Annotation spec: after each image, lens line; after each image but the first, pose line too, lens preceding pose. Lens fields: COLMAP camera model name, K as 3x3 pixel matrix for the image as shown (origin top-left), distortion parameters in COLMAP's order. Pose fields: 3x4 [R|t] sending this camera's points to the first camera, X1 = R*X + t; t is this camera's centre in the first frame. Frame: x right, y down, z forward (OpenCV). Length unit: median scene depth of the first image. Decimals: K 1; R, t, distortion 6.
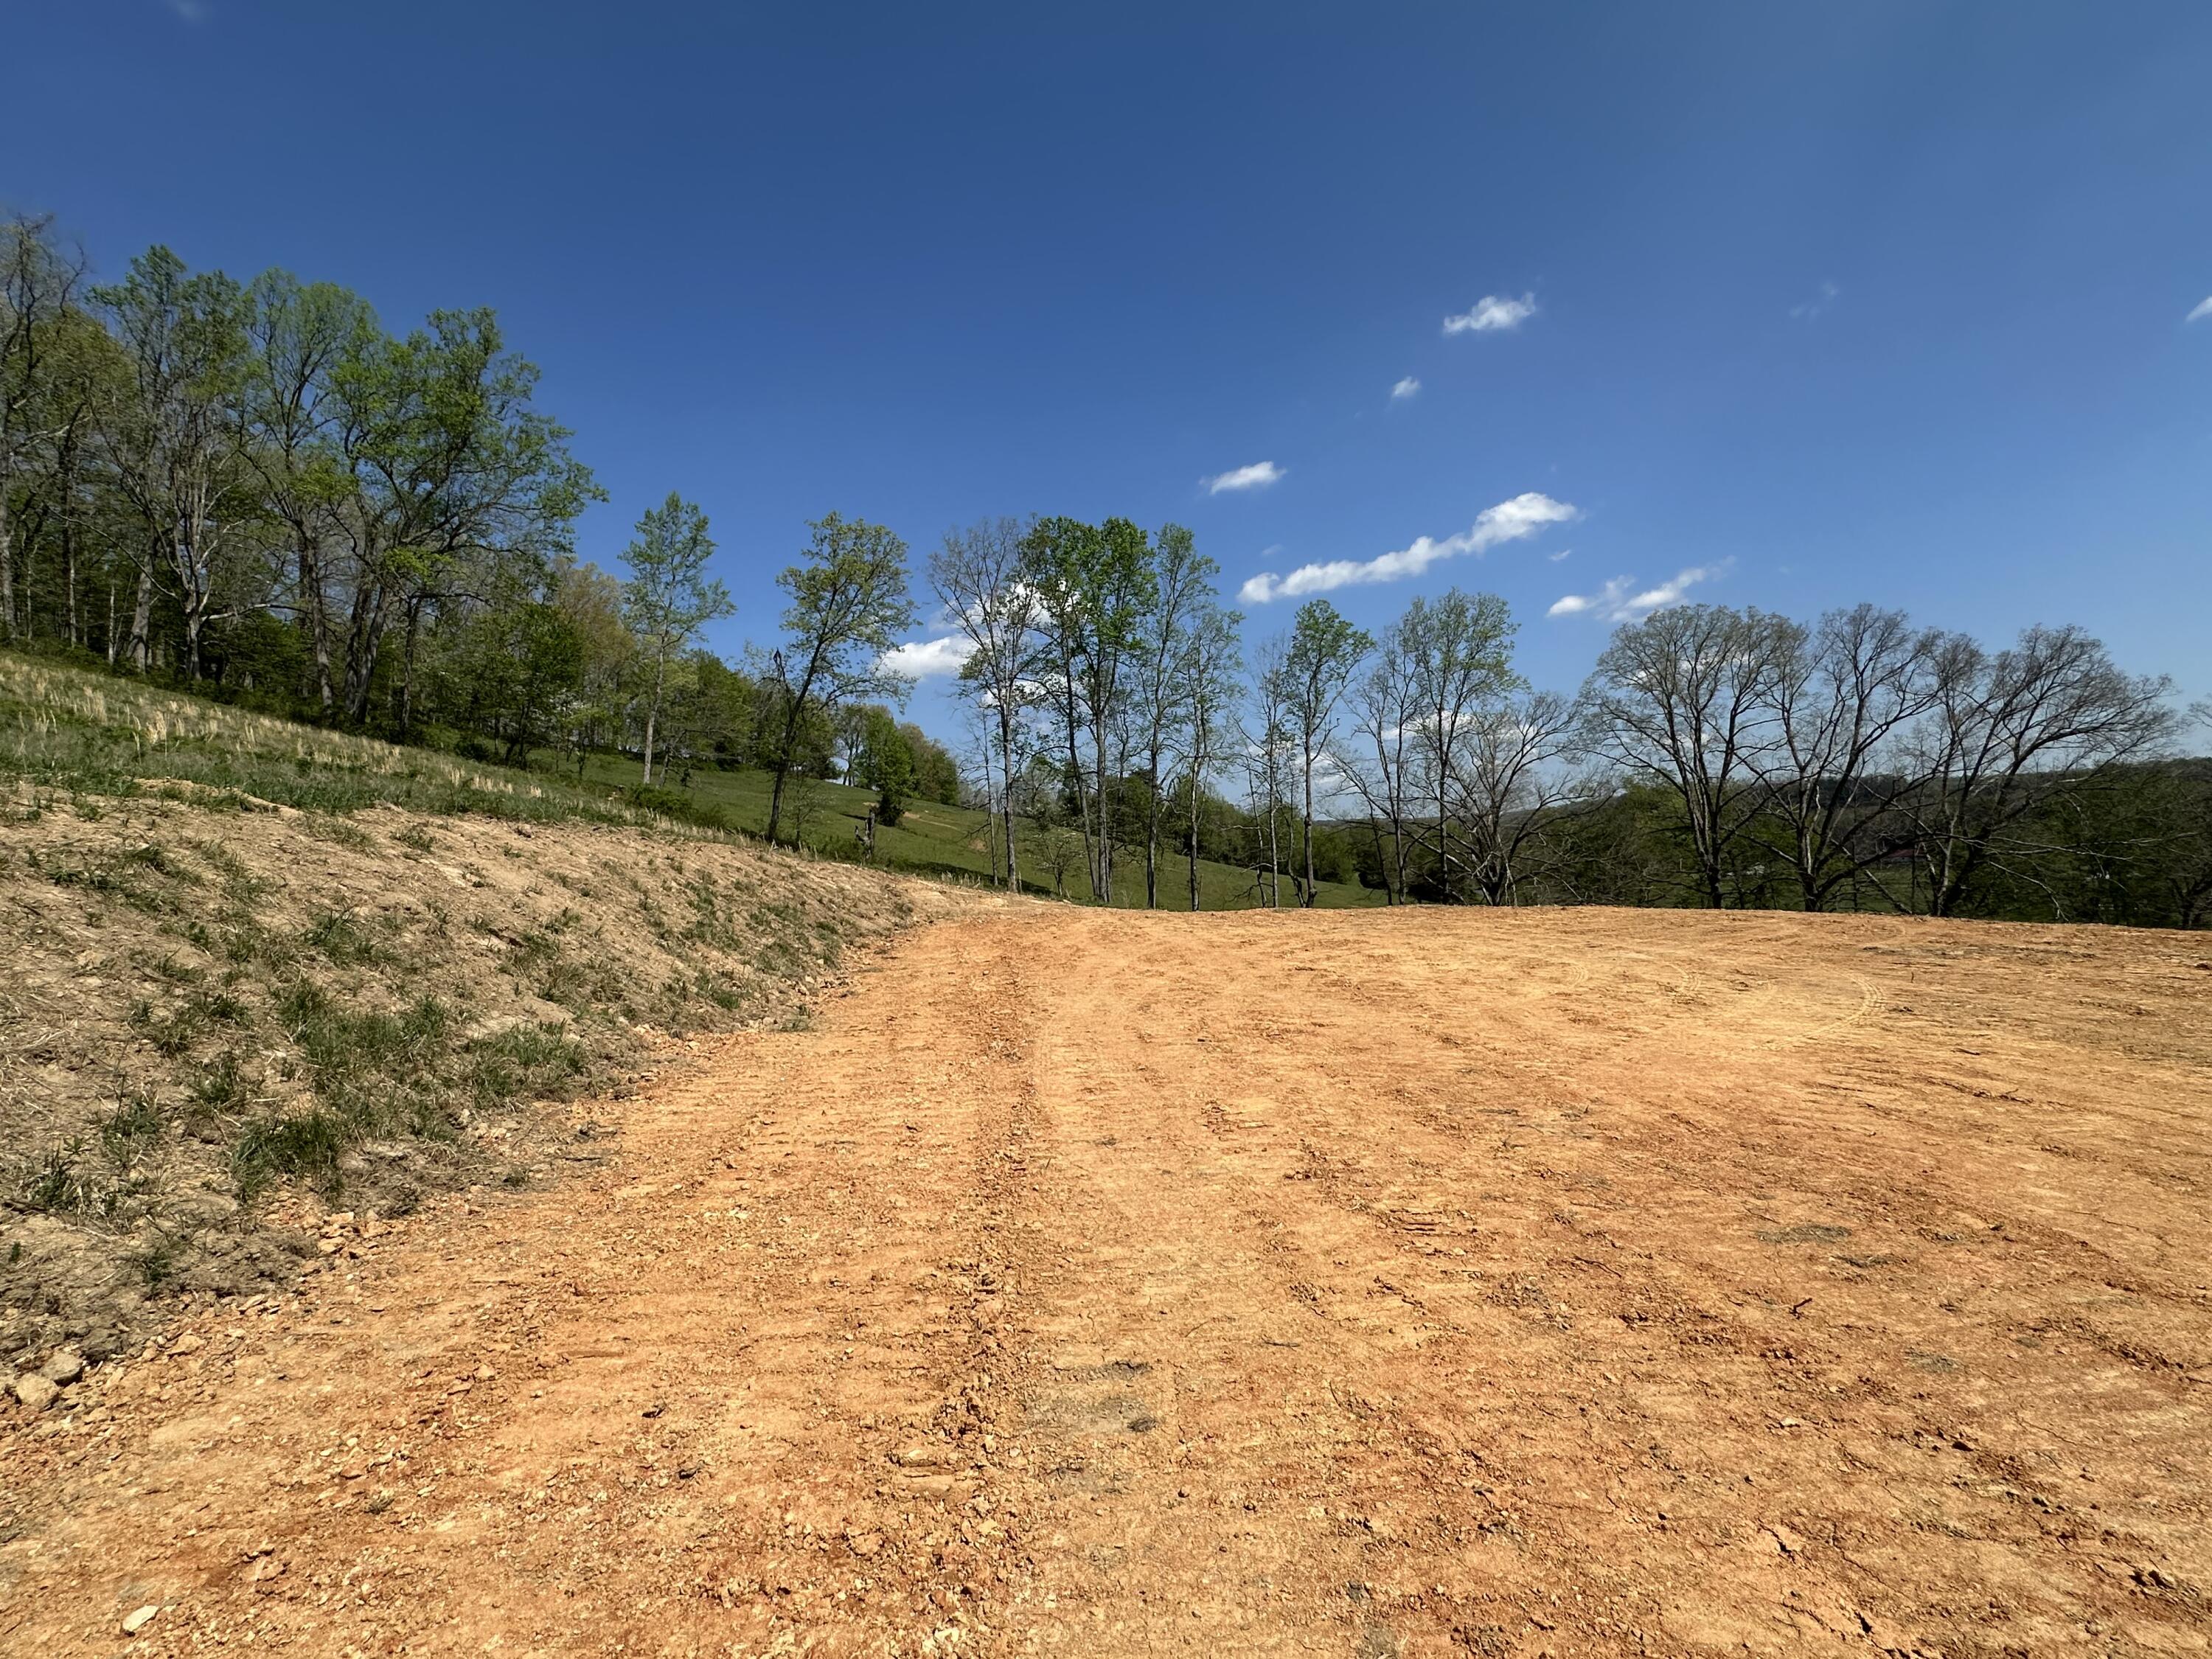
lens RADIAL K [[1009.4, 0, 1105.2], [0, 1009.4, 830.2], [0, 0, 1]] dist [-0.002106, 0.000521]
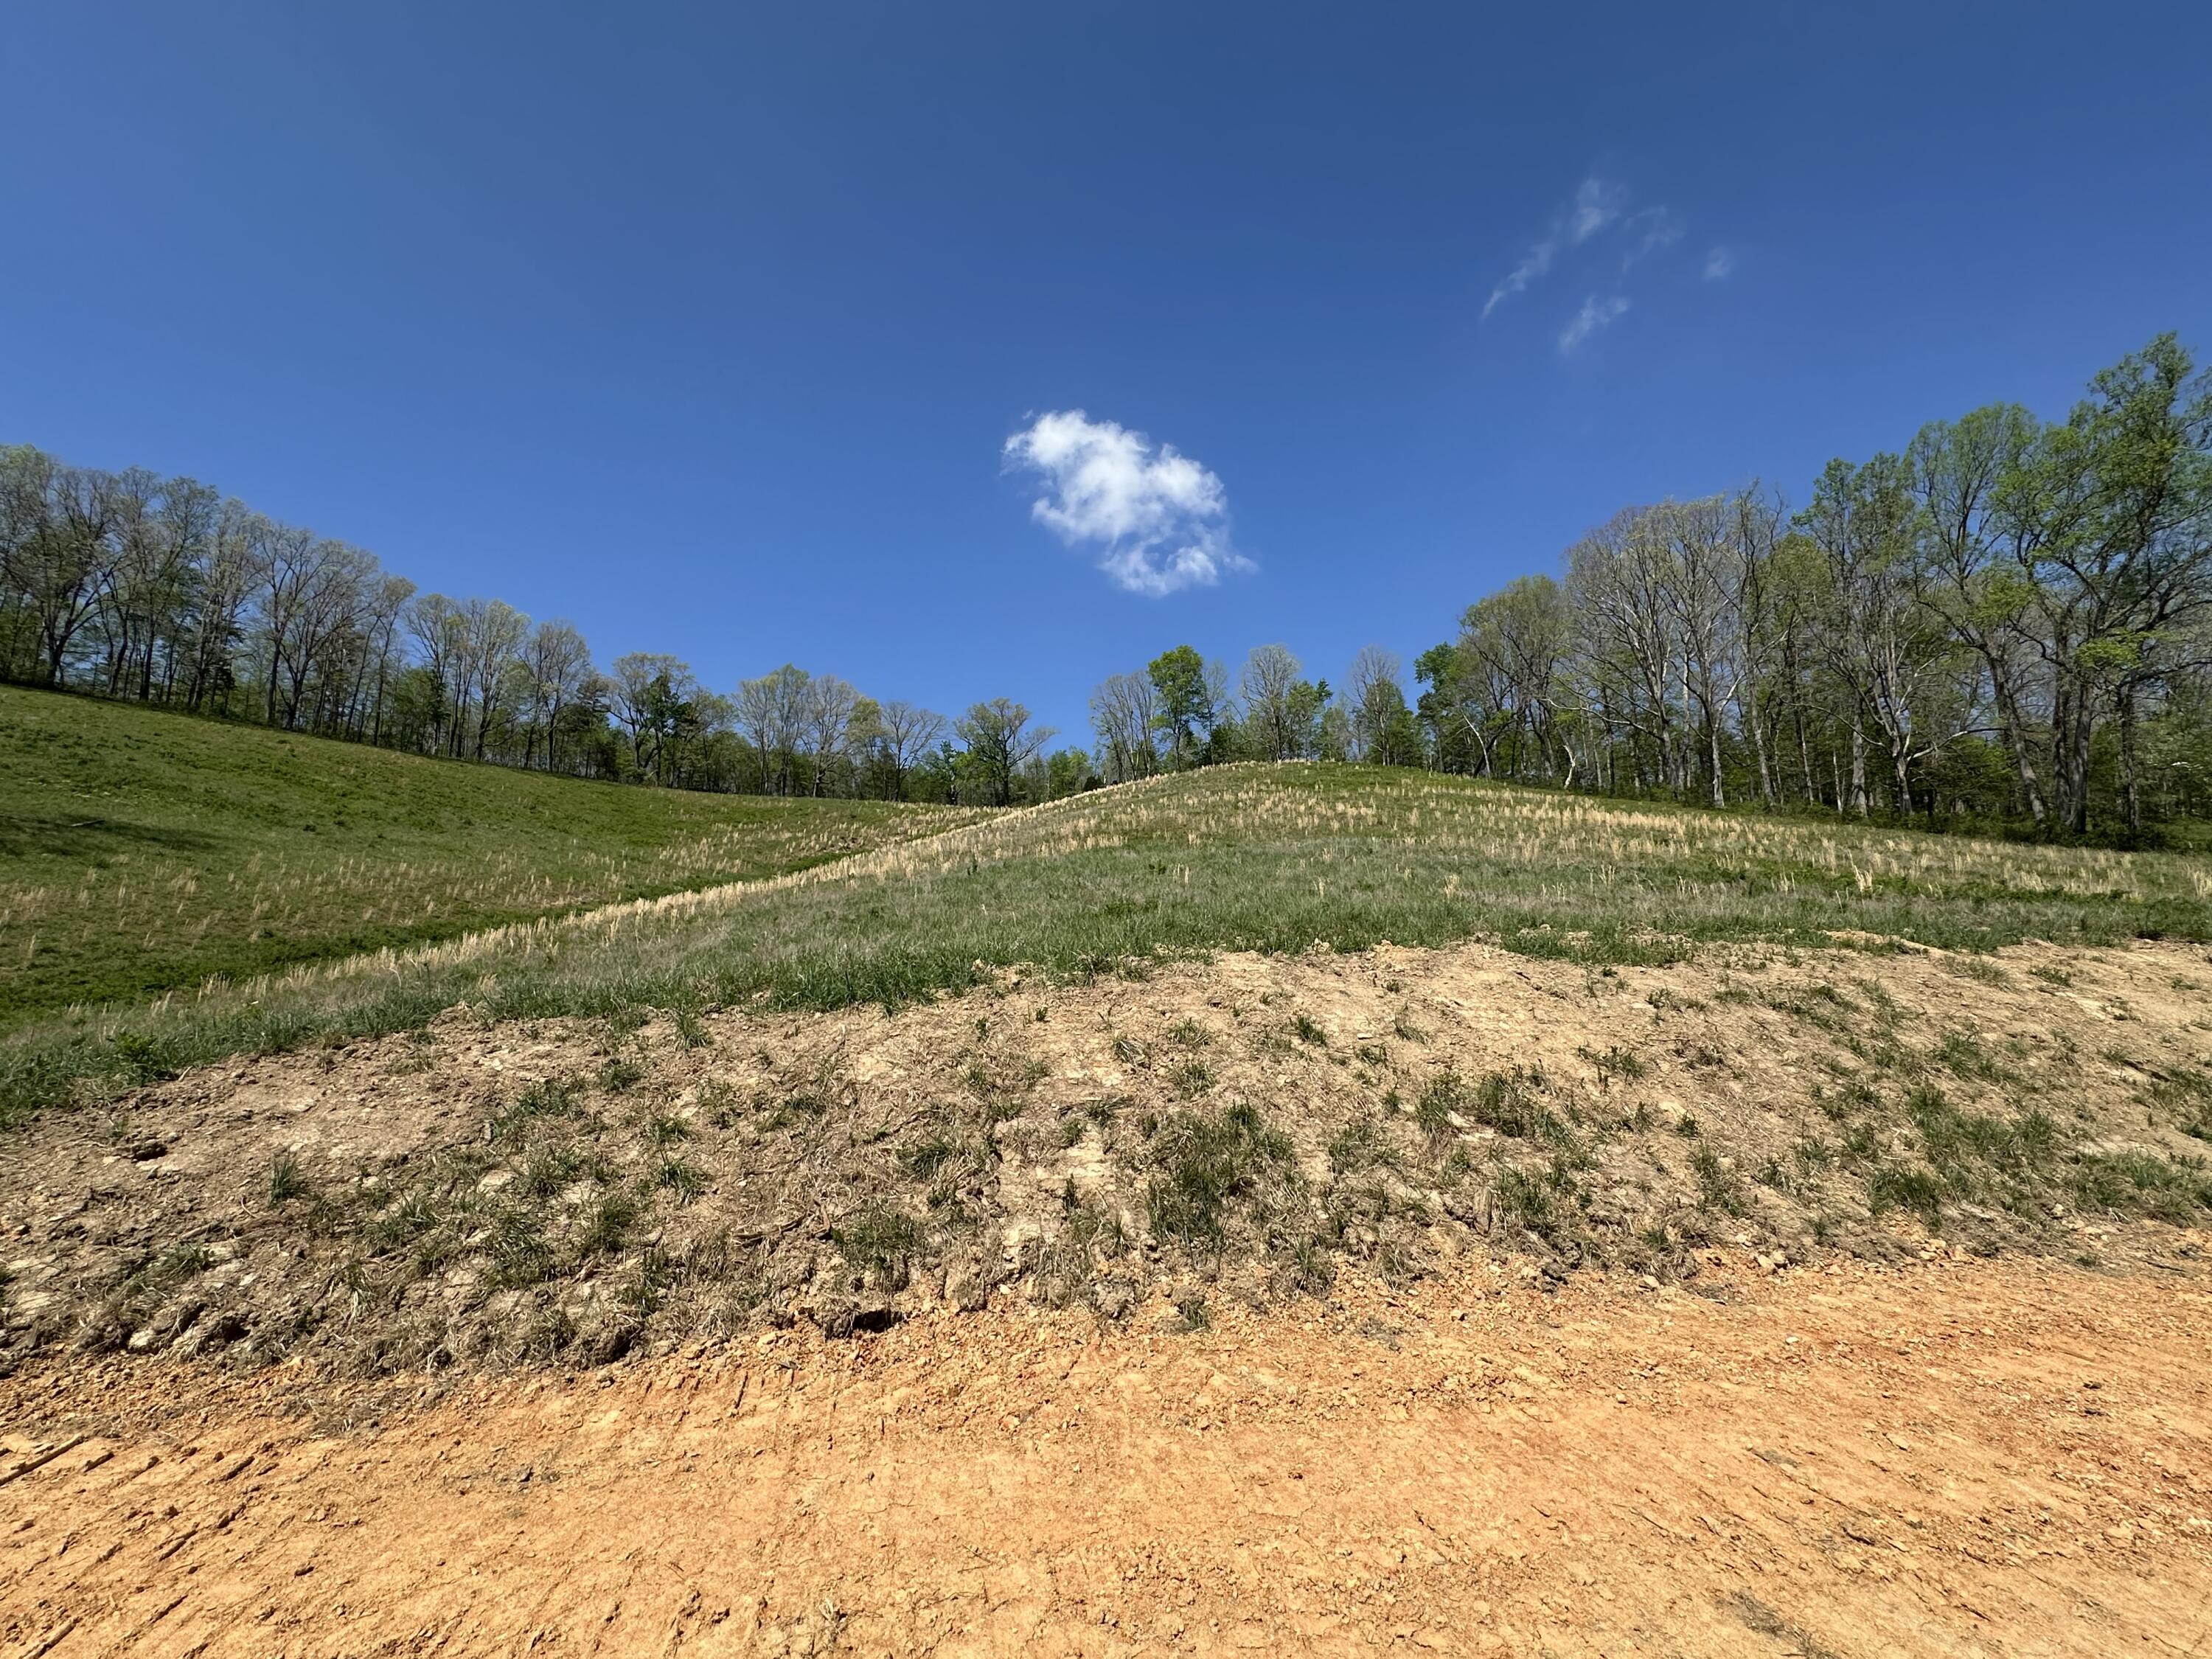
lens RADIAL K [[1009.4, 0, 1115.9], [0, 1009.4, 841.1], [0, 0, 1]] dist [-0.002106, 0.000521]
pose [[0.155795, -0.135467, -0.978456, 0.029562], [0.028715, 0.990754, -0.132598, -0.002084], [0.987372, -0.007439, 0.158244, -0.021544]]
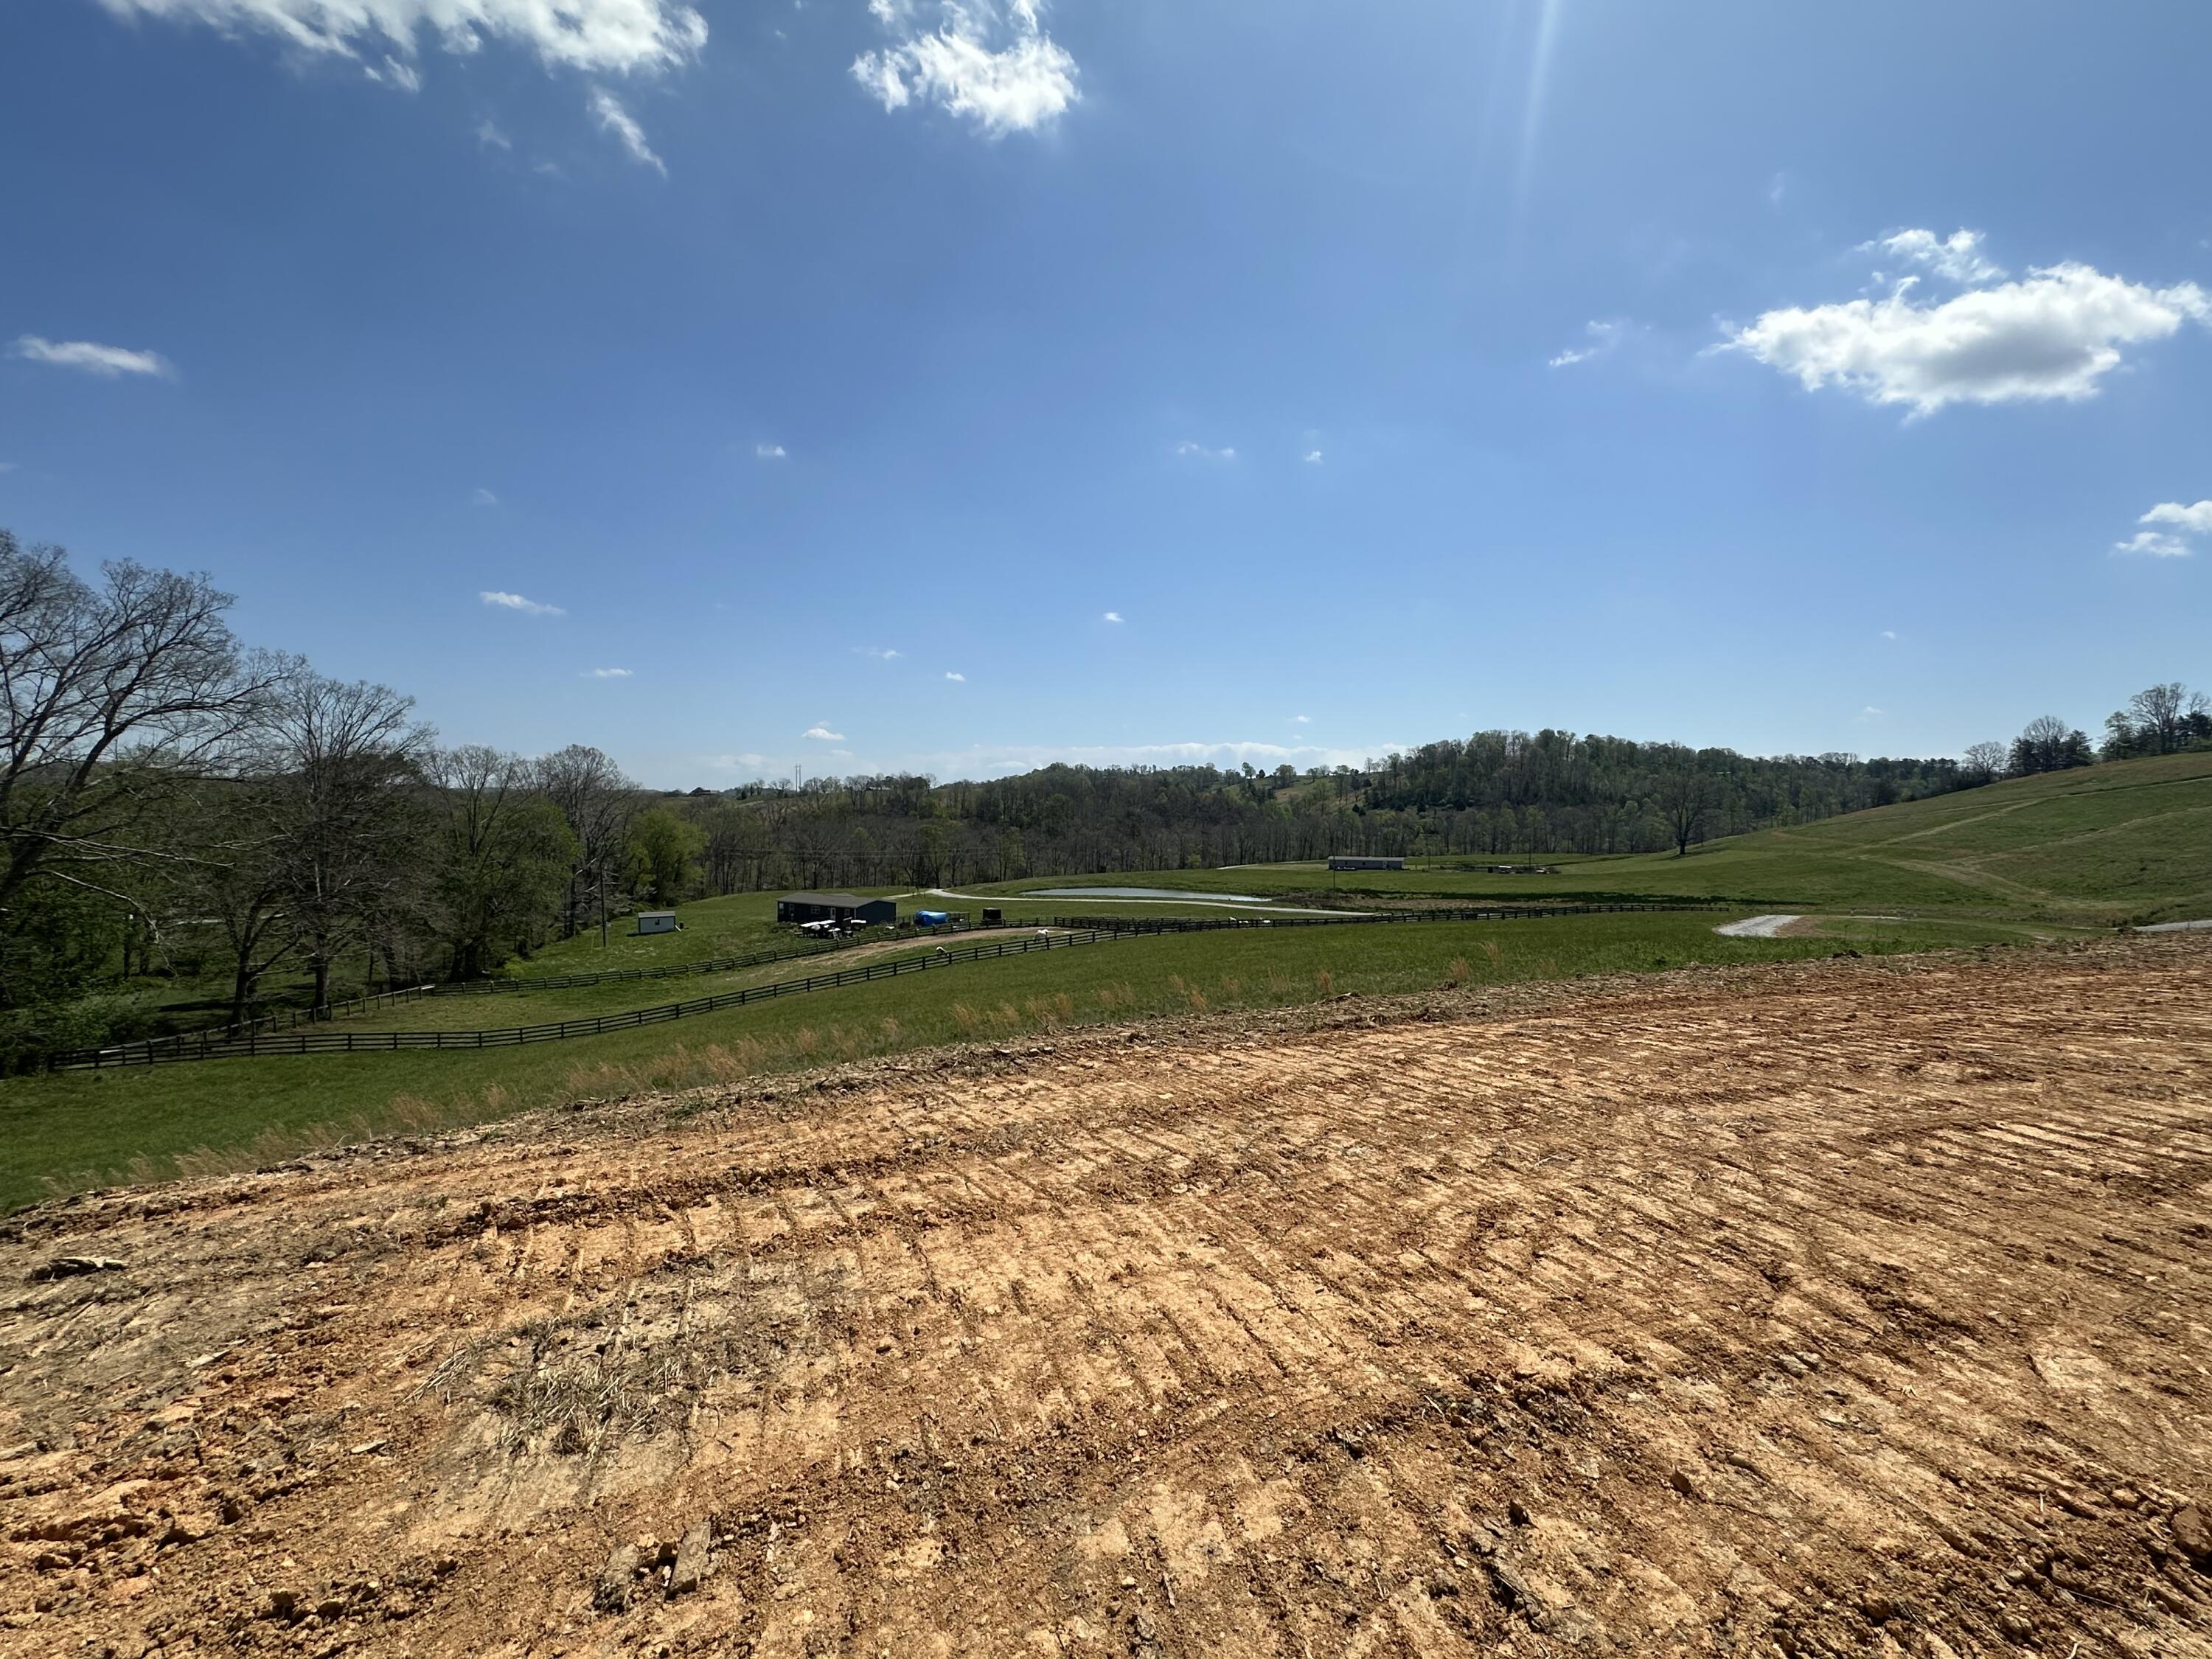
lens RADIAL K [[1009.4, 0, 1099.9], [0, 1009.4, 833.3], [0, 0, 1]] dist [-0.002106, 0.000521]
pose [[-0.082683, 0.020160, 0.996372, 0.123763], [-0.018207, 0.999598, -0.021736, 0.007178], [-0.996410, -0.019938, -0.082283, 0.369155]]
